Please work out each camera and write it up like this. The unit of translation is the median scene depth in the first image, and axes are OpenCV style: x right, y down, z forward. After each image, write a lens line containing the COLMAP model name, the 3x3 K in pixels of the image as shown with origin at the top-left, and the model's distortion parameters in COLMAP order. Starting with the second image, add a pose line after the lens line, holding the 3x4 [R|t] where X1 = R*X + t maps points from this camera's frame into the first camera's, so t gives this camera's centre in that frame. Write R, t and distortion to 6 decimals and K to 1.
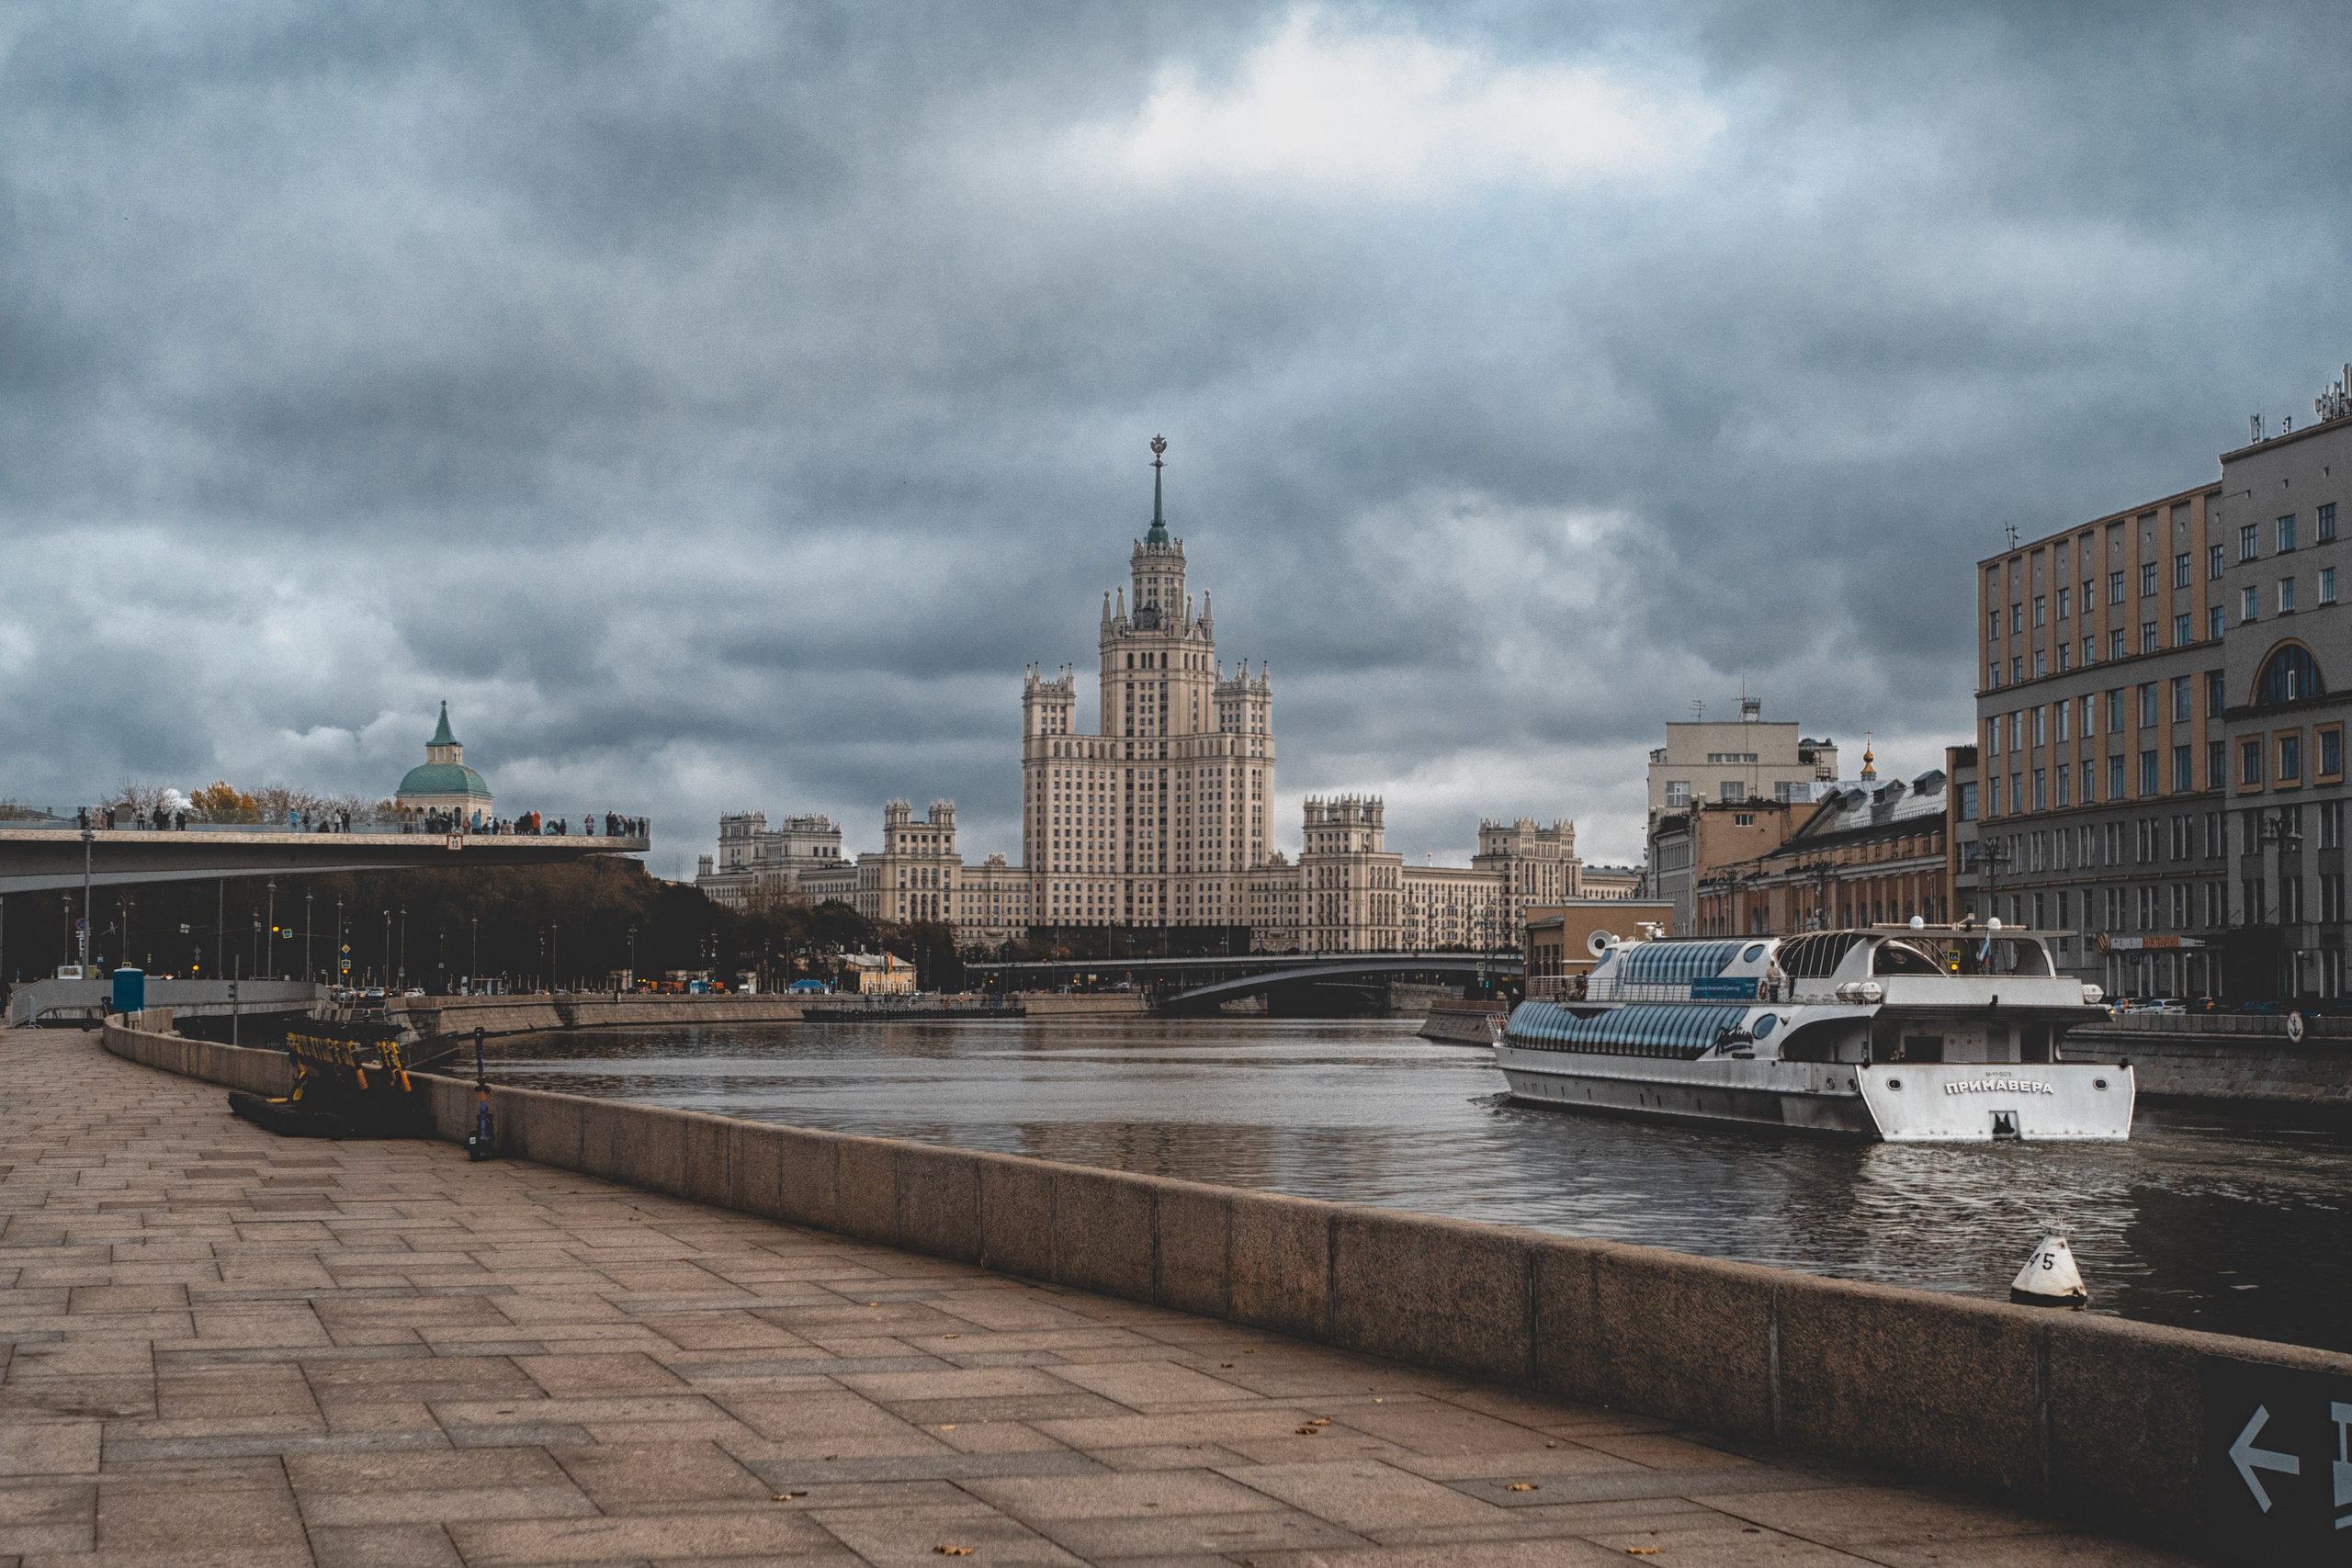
lens RADIAL K [[3563.9, 0, 1039.8], [0, 3563.9, 788.4], [0, 0, 1]] dist [-0.006385, 0.040590]
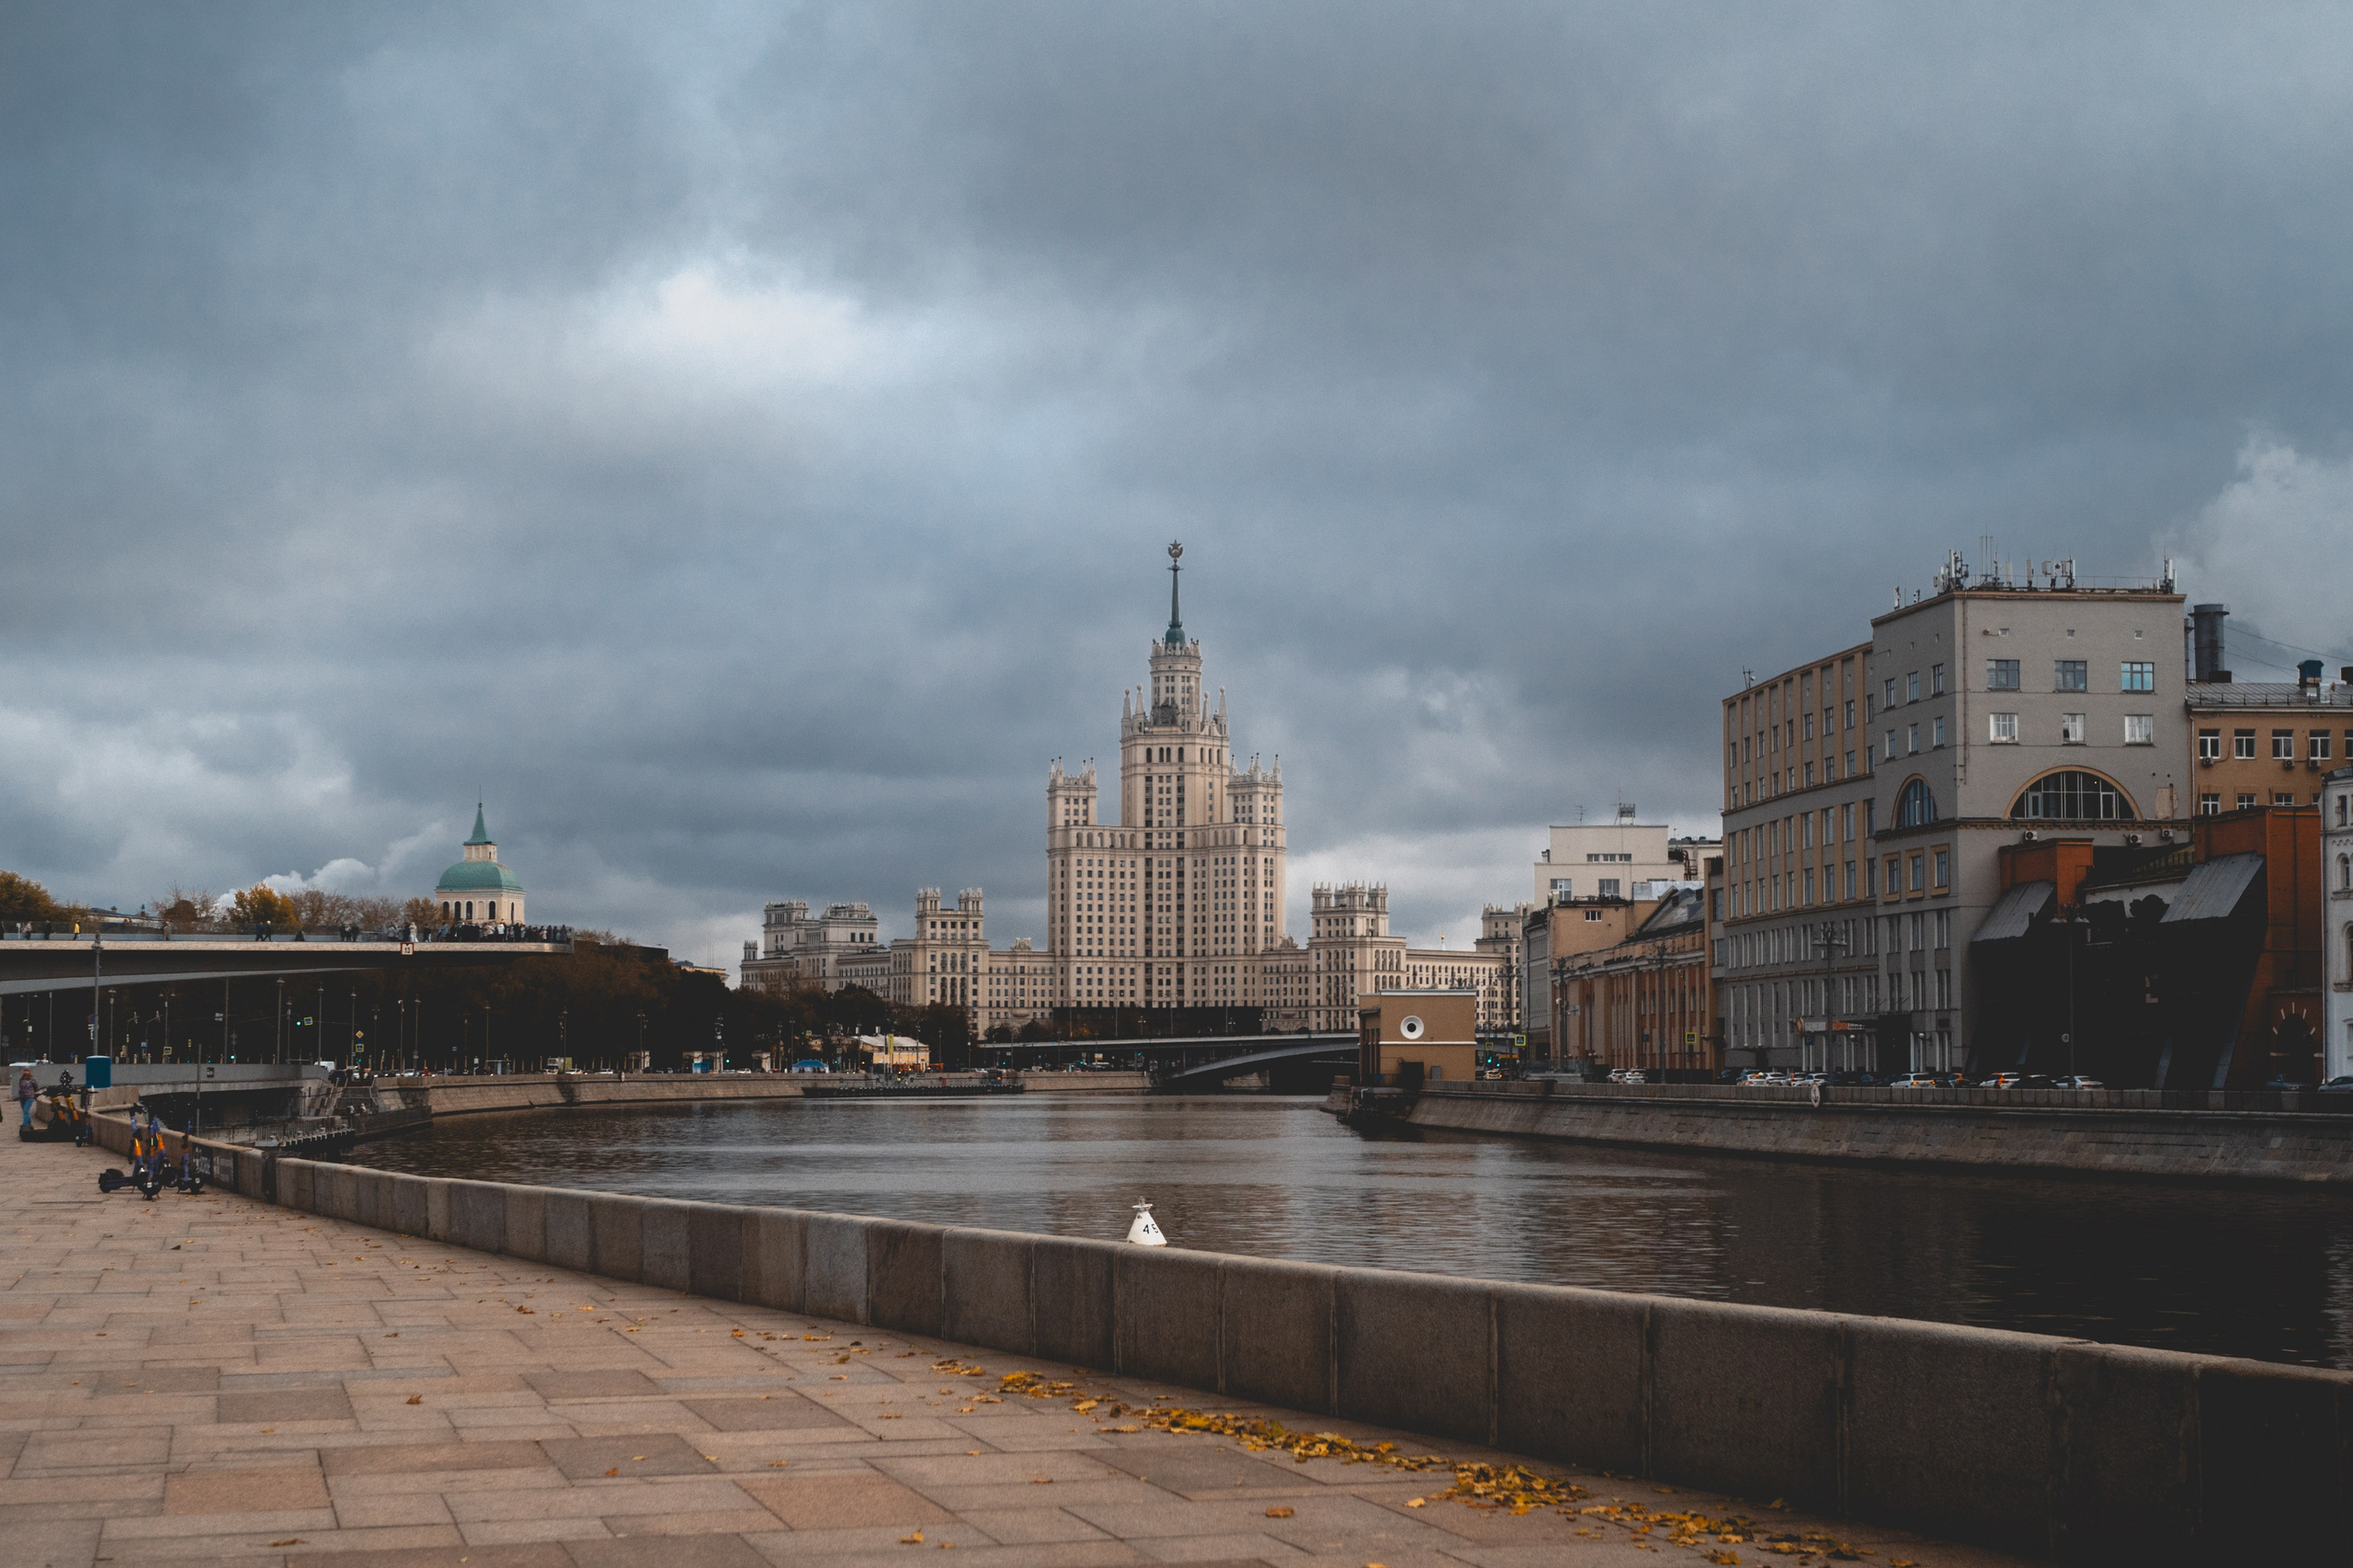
lens RADIAL K [[3484.6, 0, 1026.8], [0, 3484.6, 790.4], [0, 0, 1]] dist [-0.006356, -0.015199]
pose [[0.999734, -0.005178, -0.022490, 0.012615], [0.004658, 0.999722, -0.023117, -0.001766], [0.022604, 0.023007, 0.999480, -0.030933]]
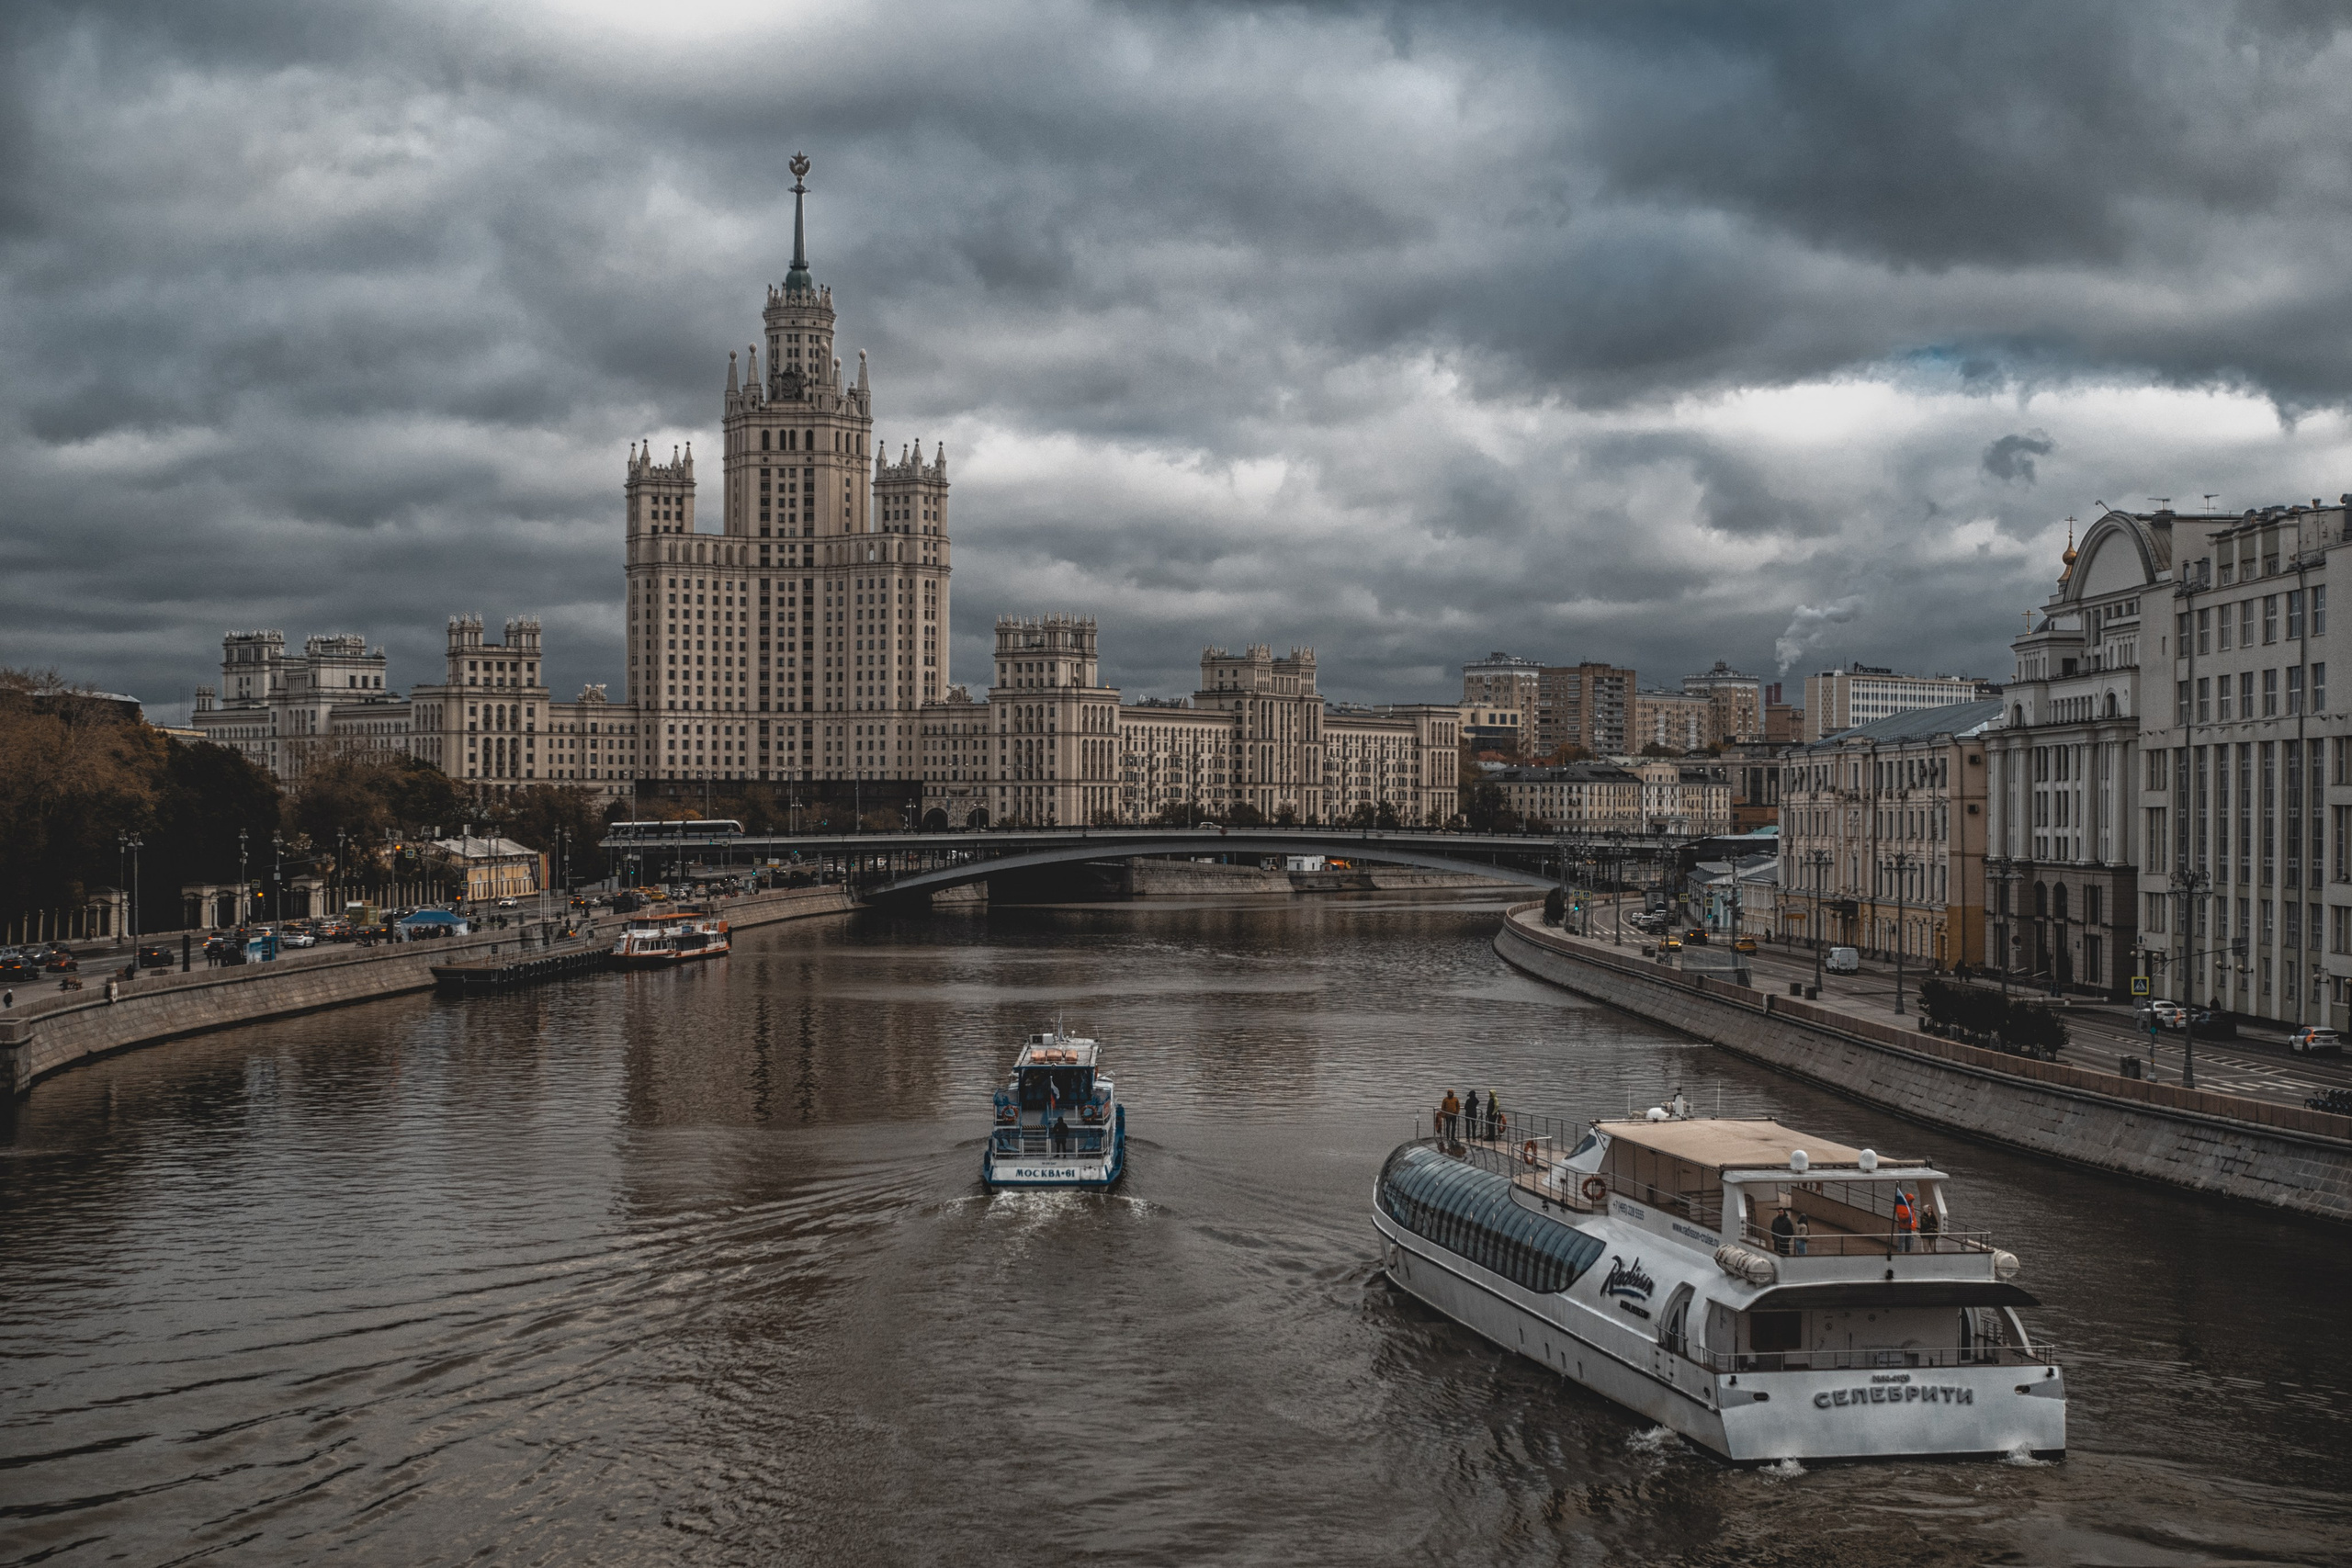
lens RADIAL K [[3707.6, 0, 1143.6], [0, 3707.6, 794.3], [0, 0, 1]] dist [-0.017199, 0.070273]
pose [[0.987114, 0.000236, 0.160020, -0.023154], [-0.008133, 0.998781, 0.048695, 0.001536], [-0.159813, -0.049369, 0.985912, 0.183595]]
